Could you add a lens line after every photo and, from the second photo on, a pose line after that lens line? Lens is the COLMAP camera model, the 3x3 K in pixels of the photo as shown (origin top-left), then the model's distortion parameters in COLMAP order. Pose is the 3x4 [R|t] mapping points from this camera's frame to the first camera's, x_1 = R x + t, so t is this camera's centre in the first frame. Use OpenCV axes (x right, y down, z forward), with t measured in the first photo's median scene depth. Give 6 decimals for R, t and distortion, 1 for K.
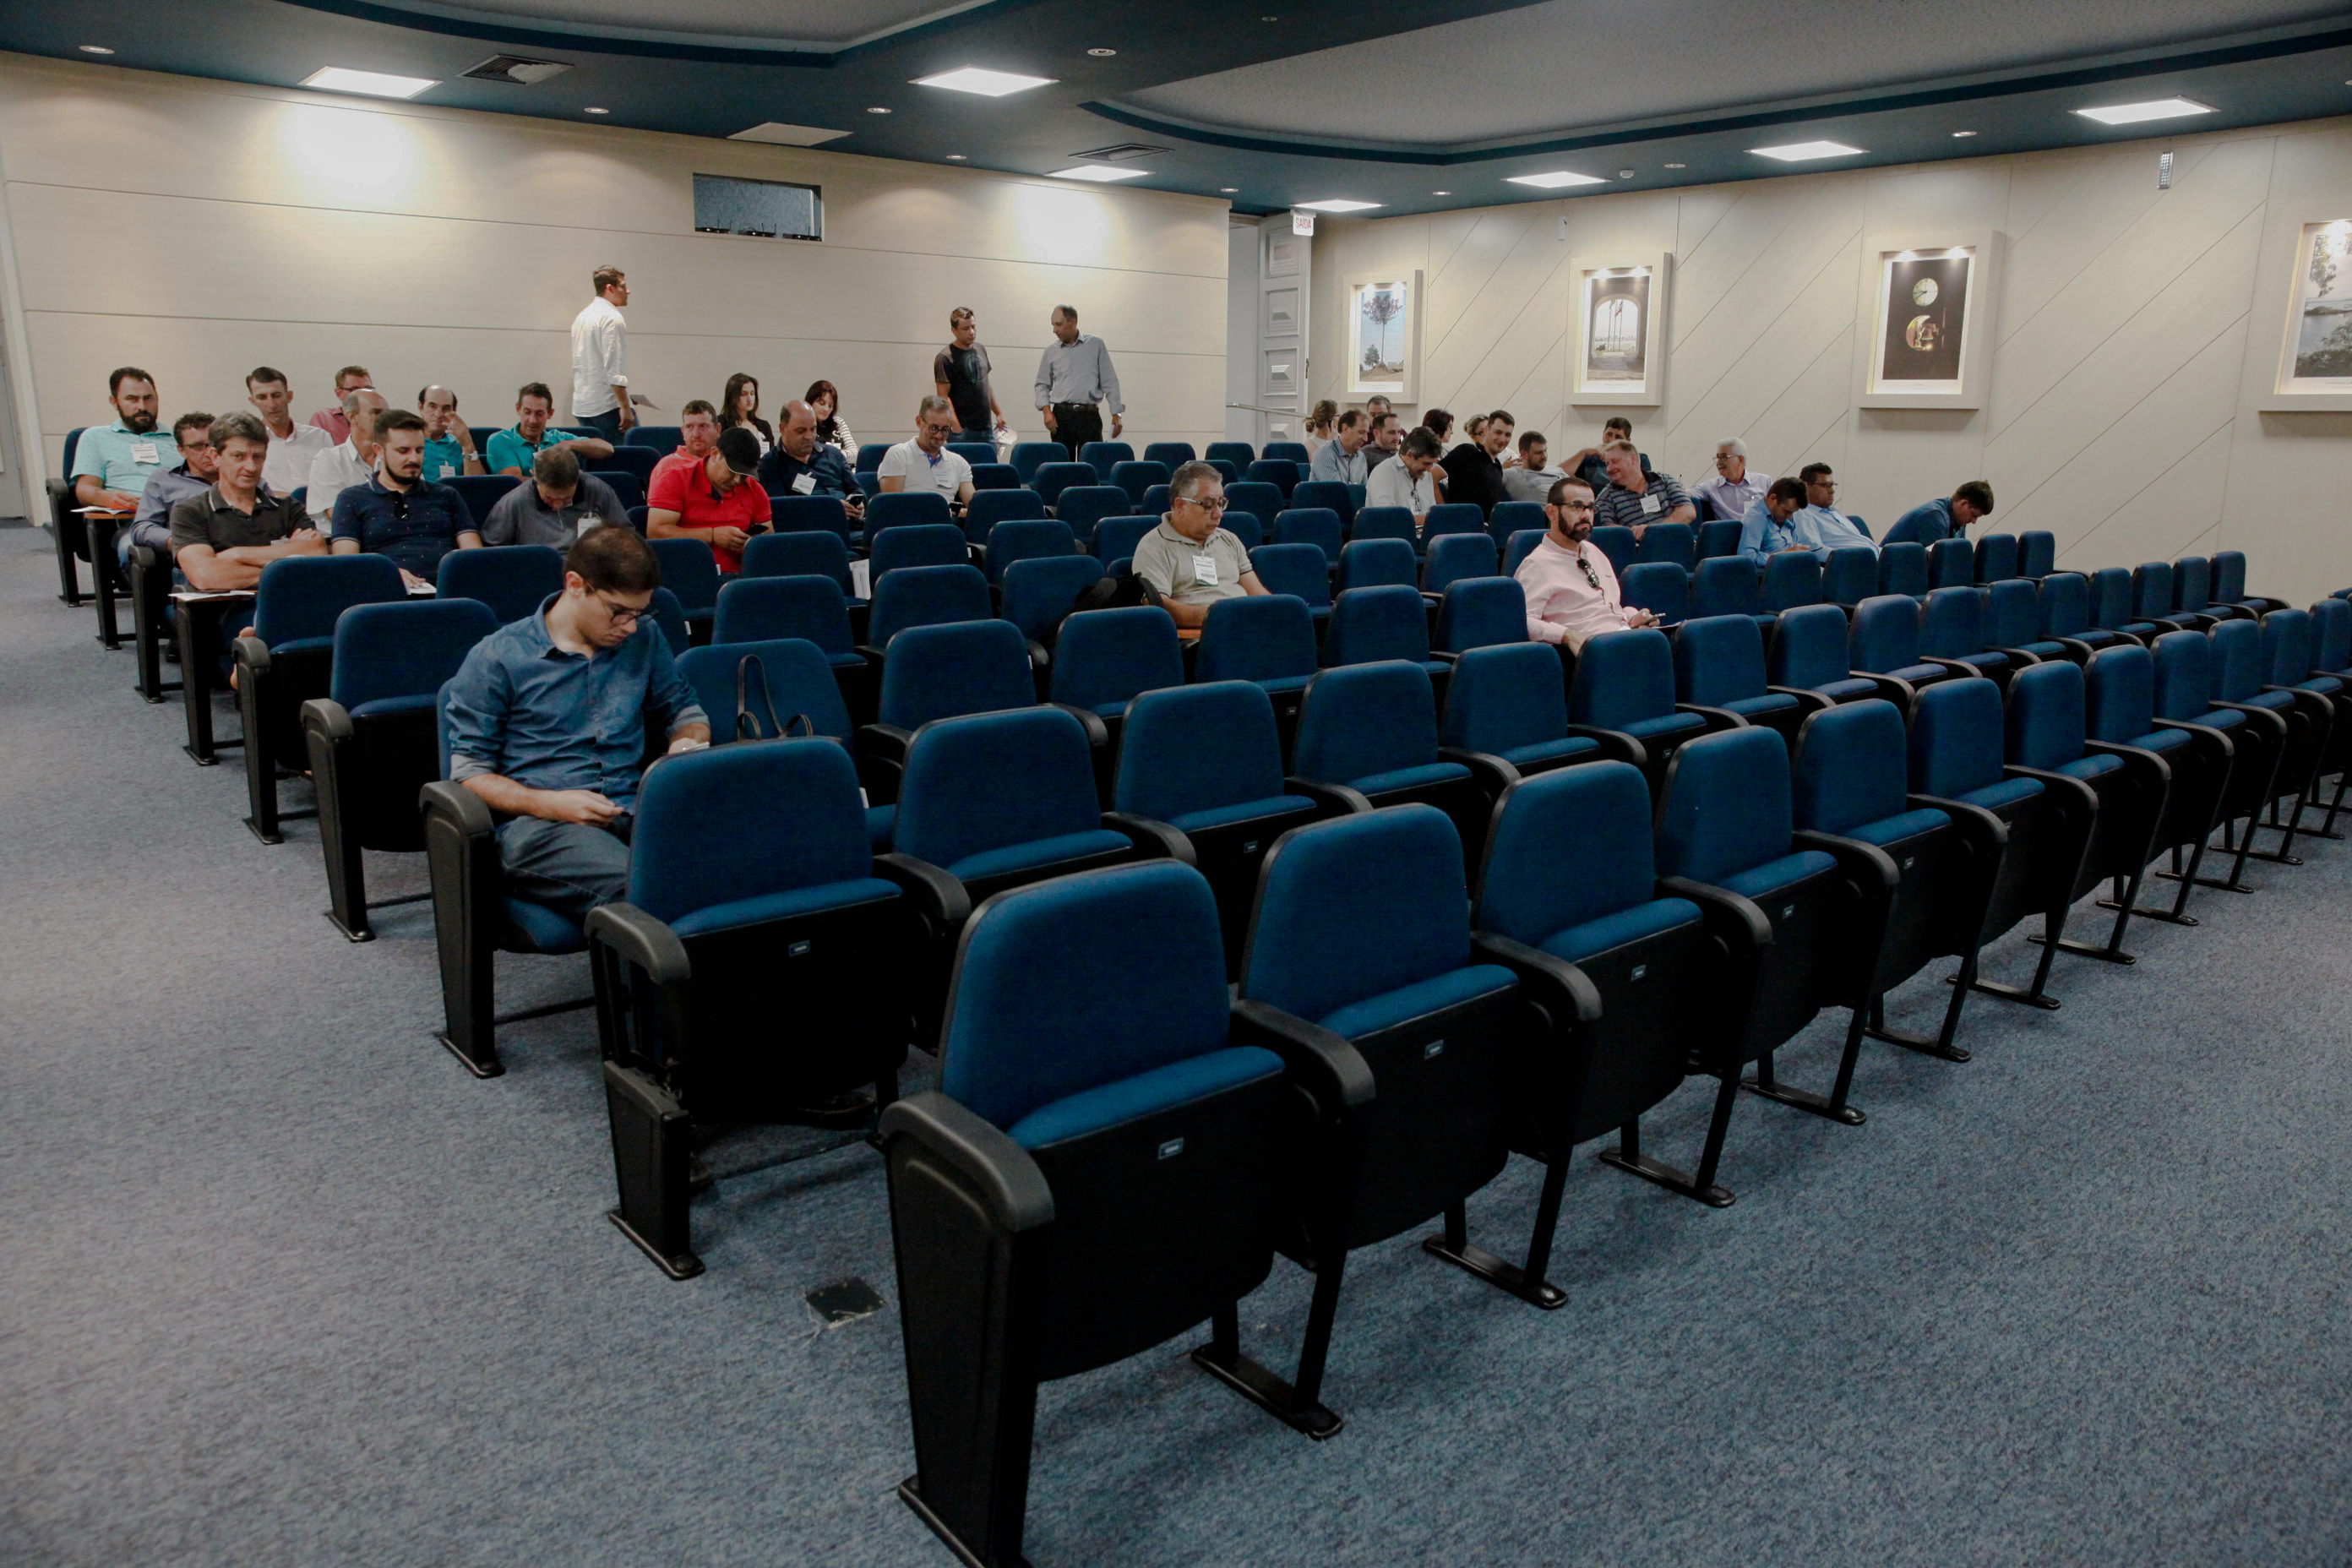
lens RADIAL K [[1642.8, 0, 1178.3], [0, 1642.8, 784.2], [0, 0, 1]] dist [0.001474, 0.000802]
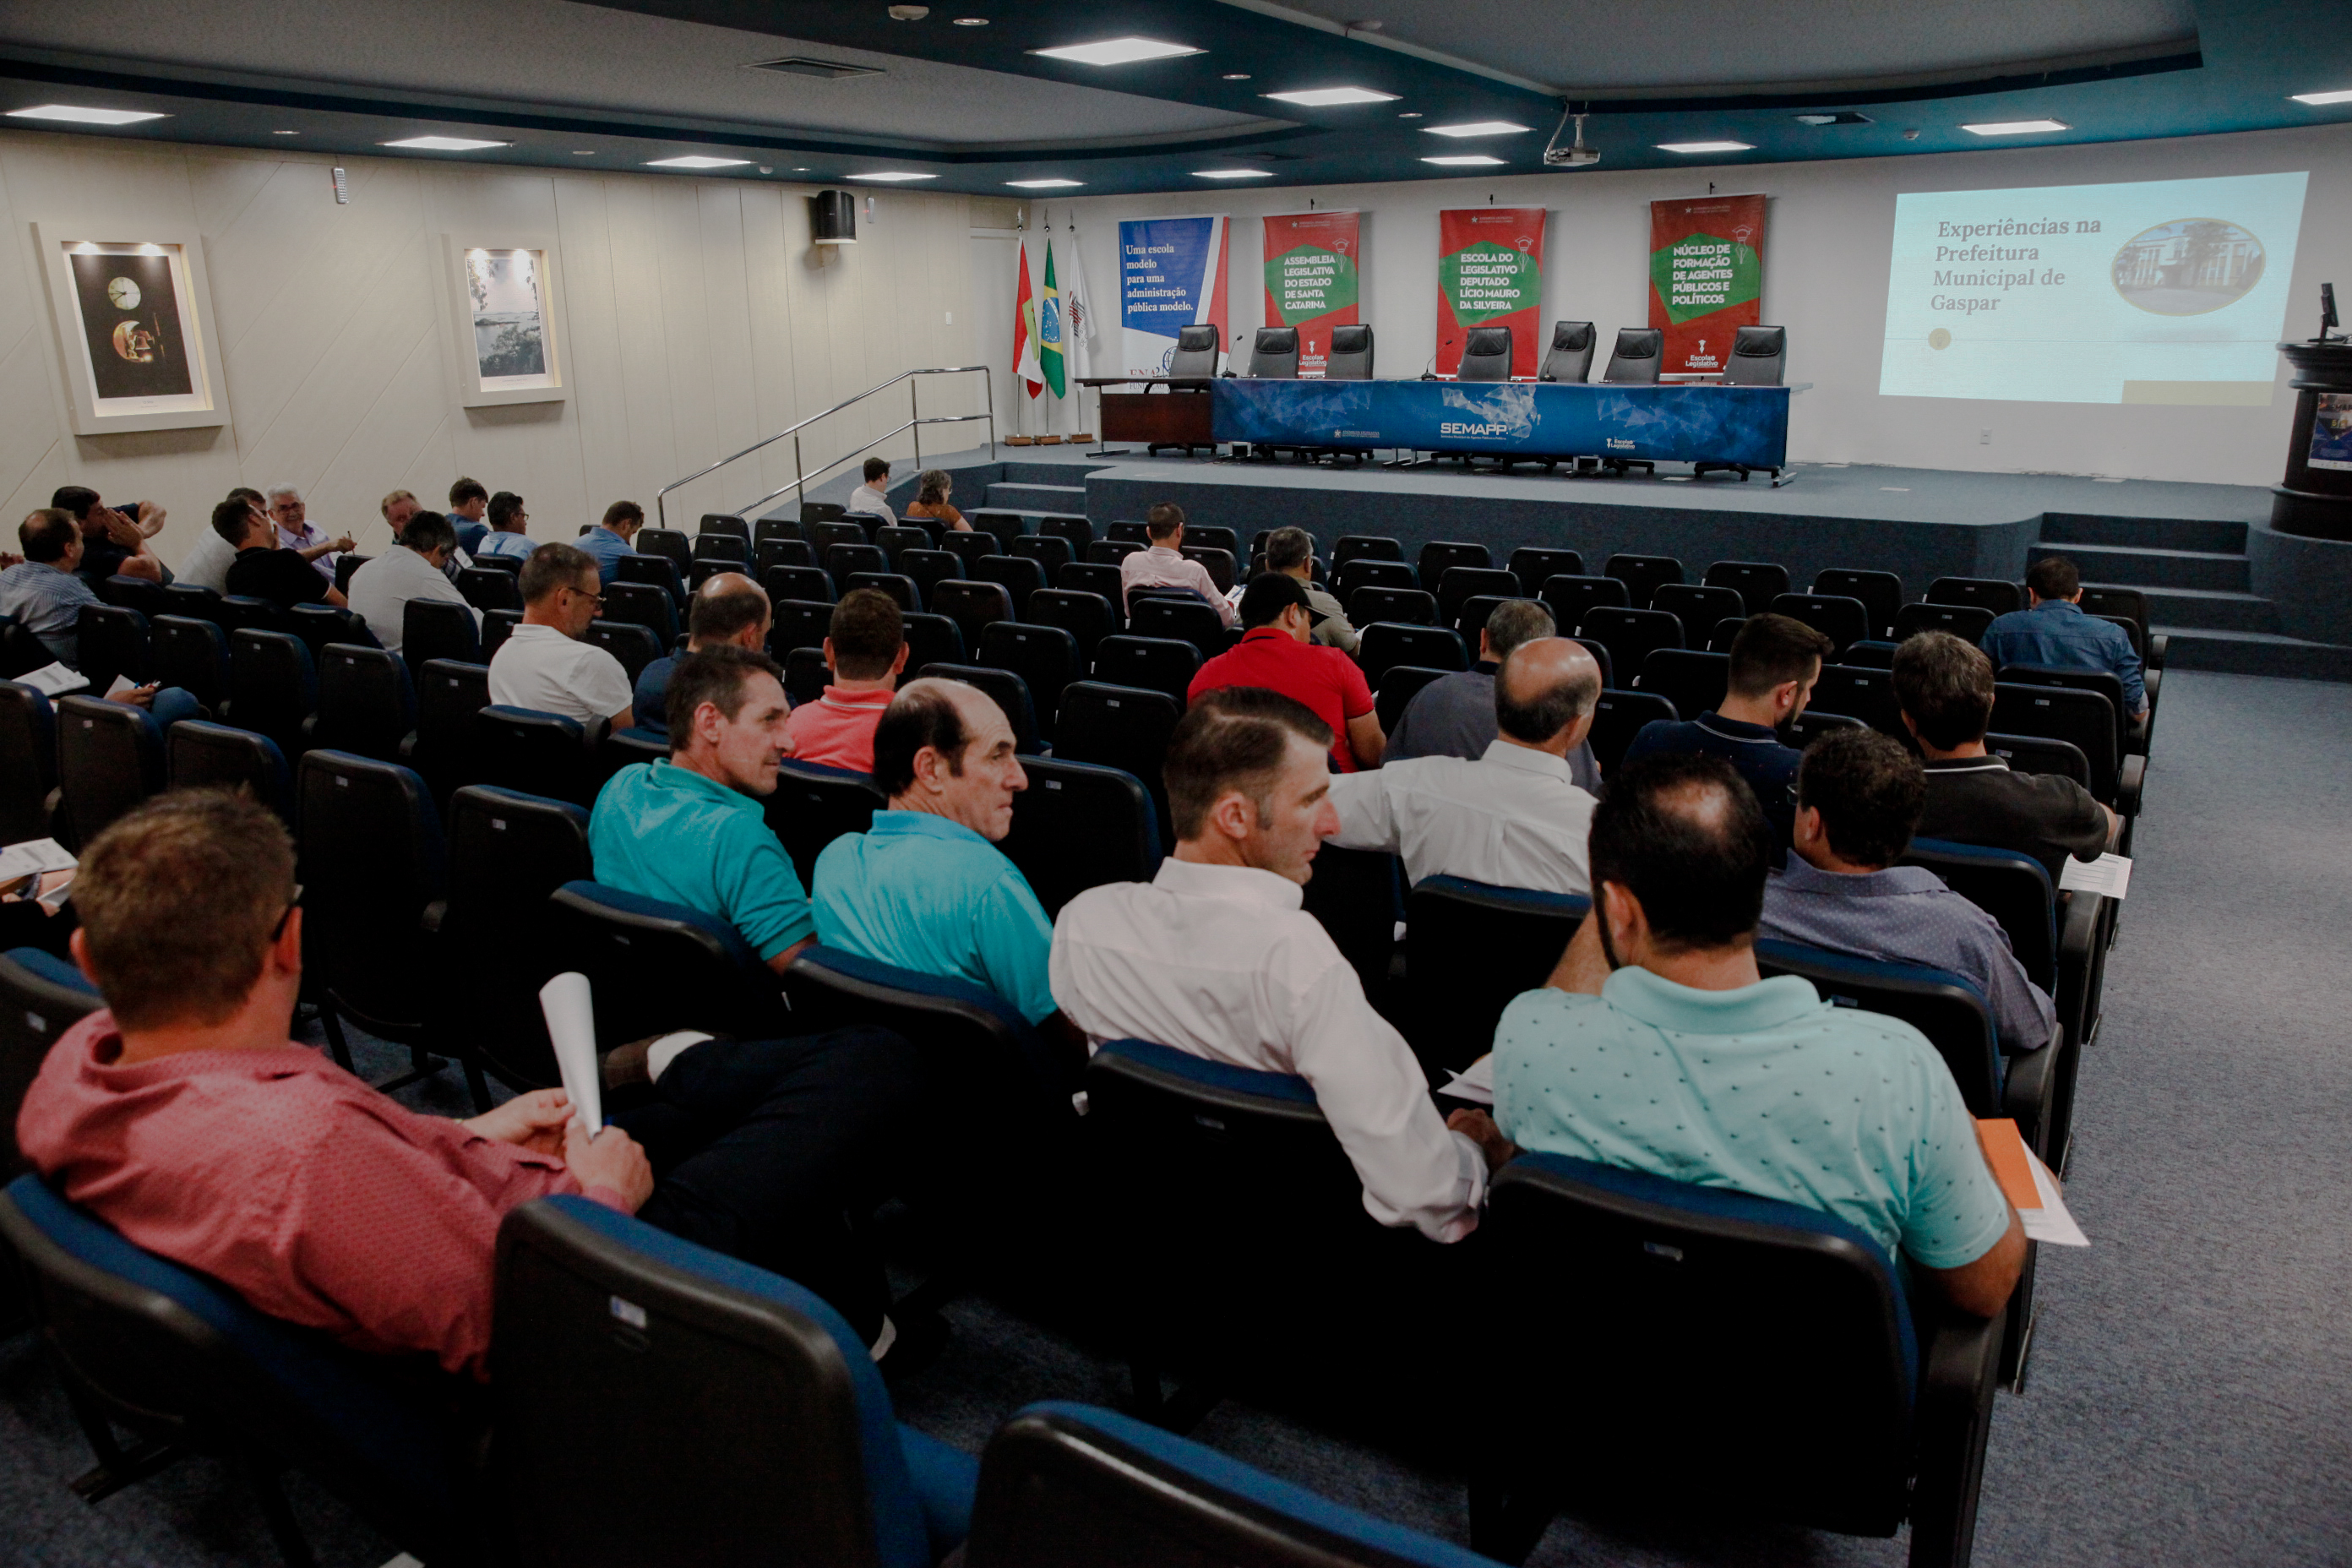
lens RADIAL K [[1642.8, 0, 1179.9], [0, 1642.8, 780.3], [0, 0, 1]] dist [0.001474, 0.000802]
pose [[-0.361956, -0.282103, 0.888485, -0.559016], [0.206497, 0.905168, 0.371523, -0.275211], [-0.909036, 0.317945, -0.269378, 0.815744]]
